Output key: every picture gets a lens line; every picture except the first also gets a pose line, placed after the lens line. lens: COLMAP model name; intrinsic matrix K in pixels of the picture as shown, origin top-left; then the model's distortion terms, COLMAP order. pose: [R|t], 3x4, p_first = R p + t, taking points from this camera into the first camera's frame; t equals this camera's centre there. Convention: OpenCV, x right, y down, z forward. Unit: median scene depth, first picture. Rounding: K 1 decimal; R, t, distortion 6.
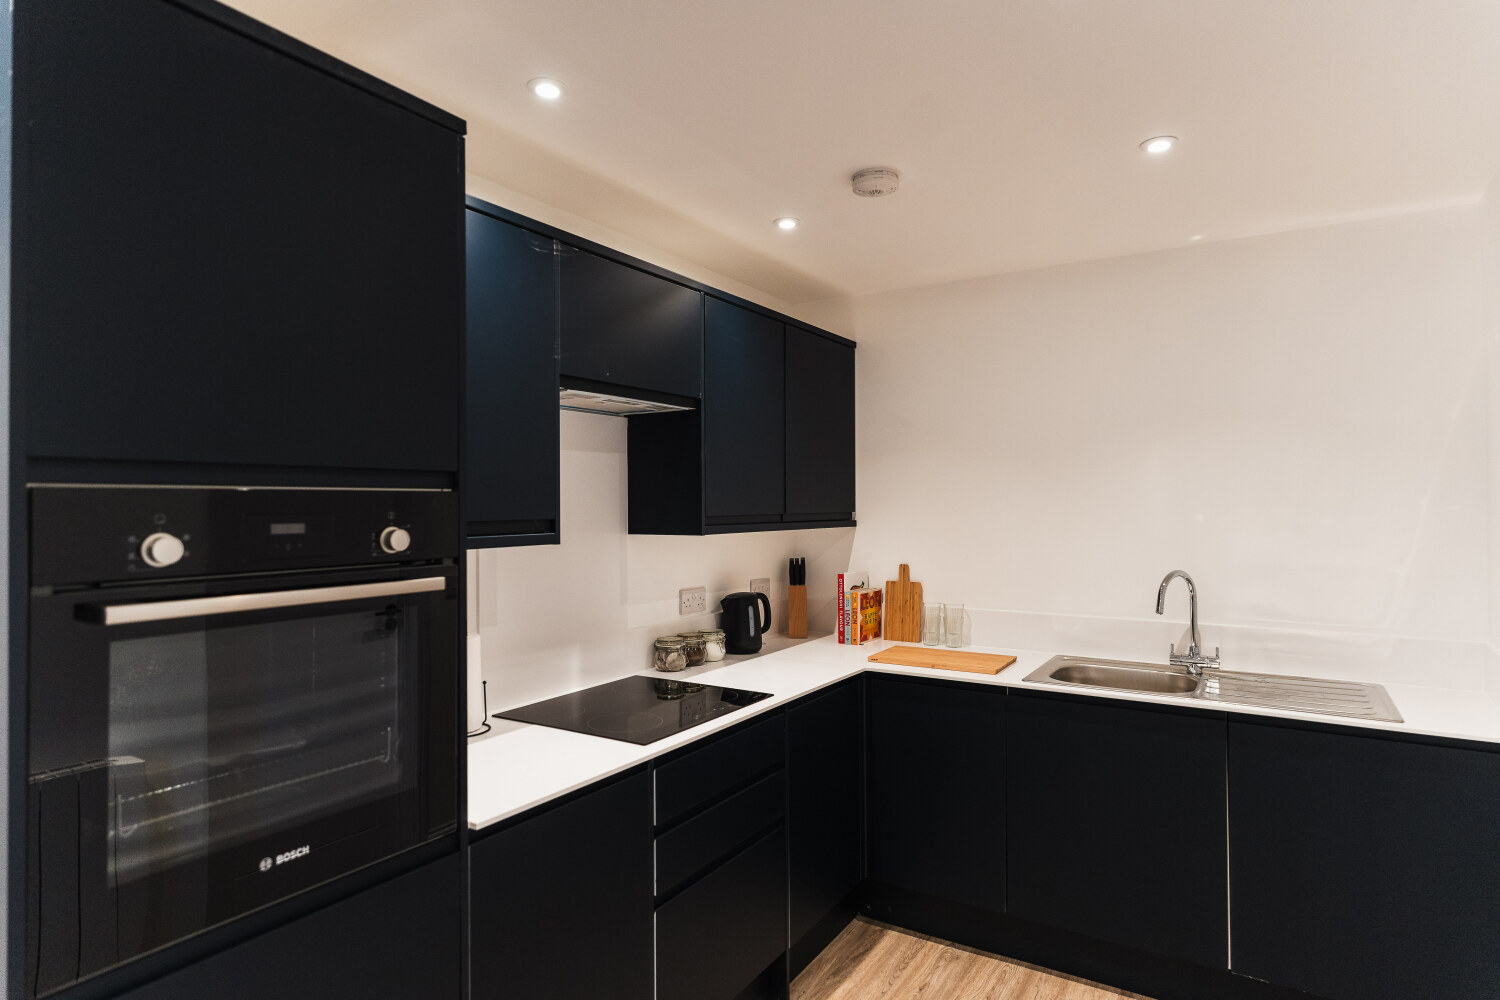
lens RADIAL K [[840.9, 0, 750.0], [0, 840.9, 500.0], [0, 0, 1]] dist [0.004178, -0.000788]
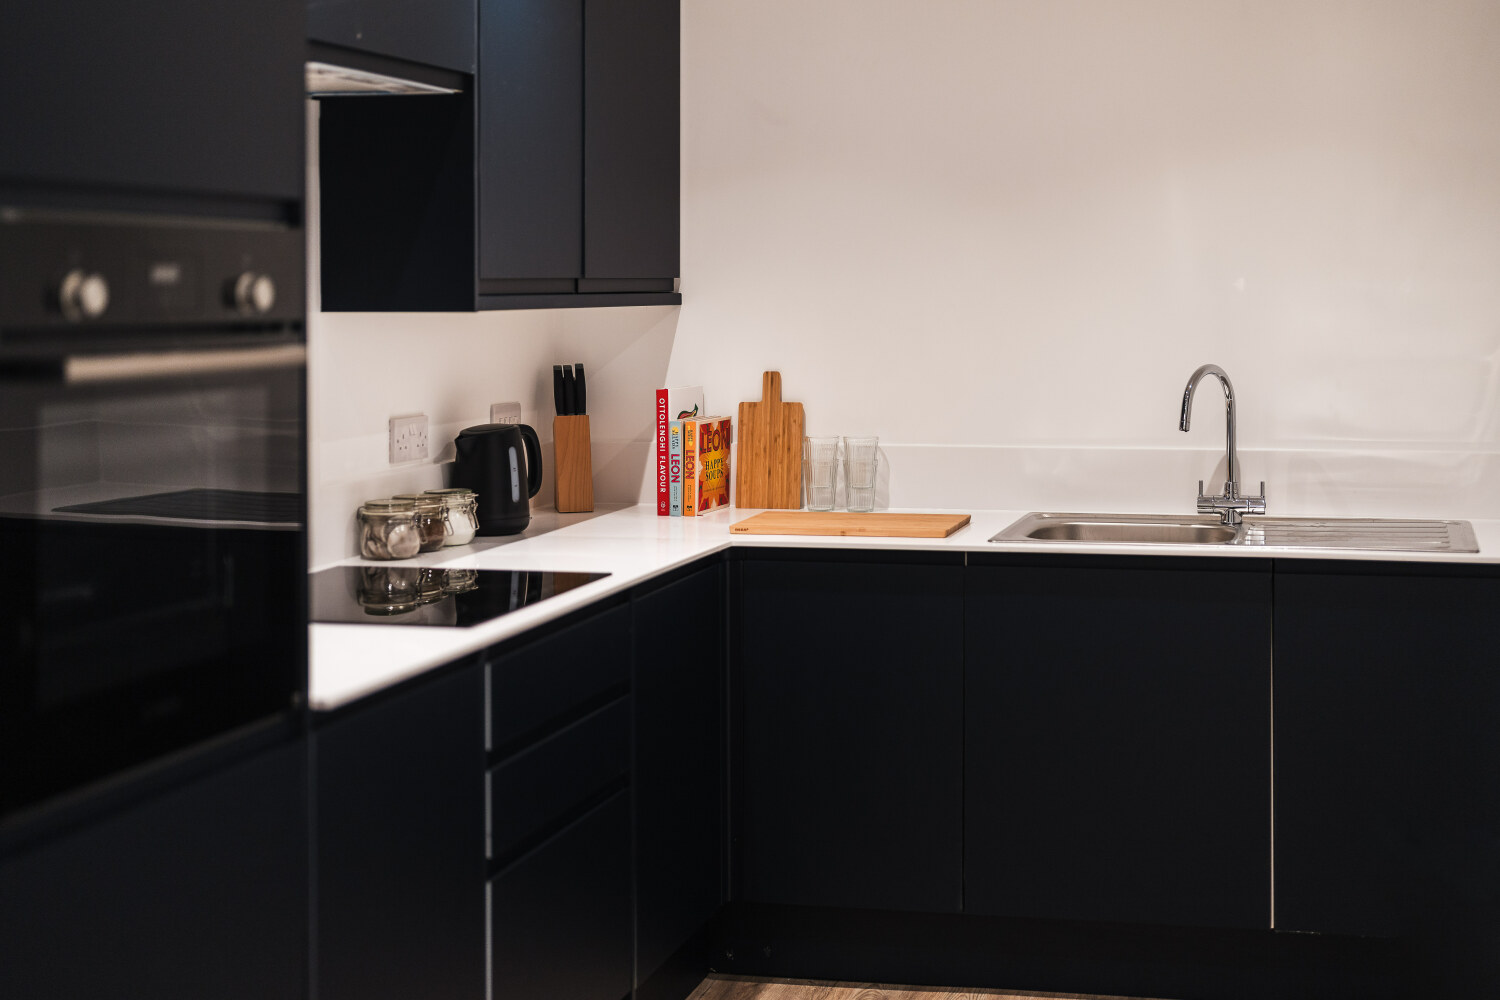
lens RADIAL K [[2152.0, 0, 995.9], [0, 2152.0, 366.3], [0, 0, 1]] dist [0.132643, -0.812300]
pose [[0.930144, -0.011602, 0.367012, -0.231781], [-0.004232, 0.999096, 0.042308, 0.013148], [-0.367170, -0.040905, 0.929254, -0.439361]]
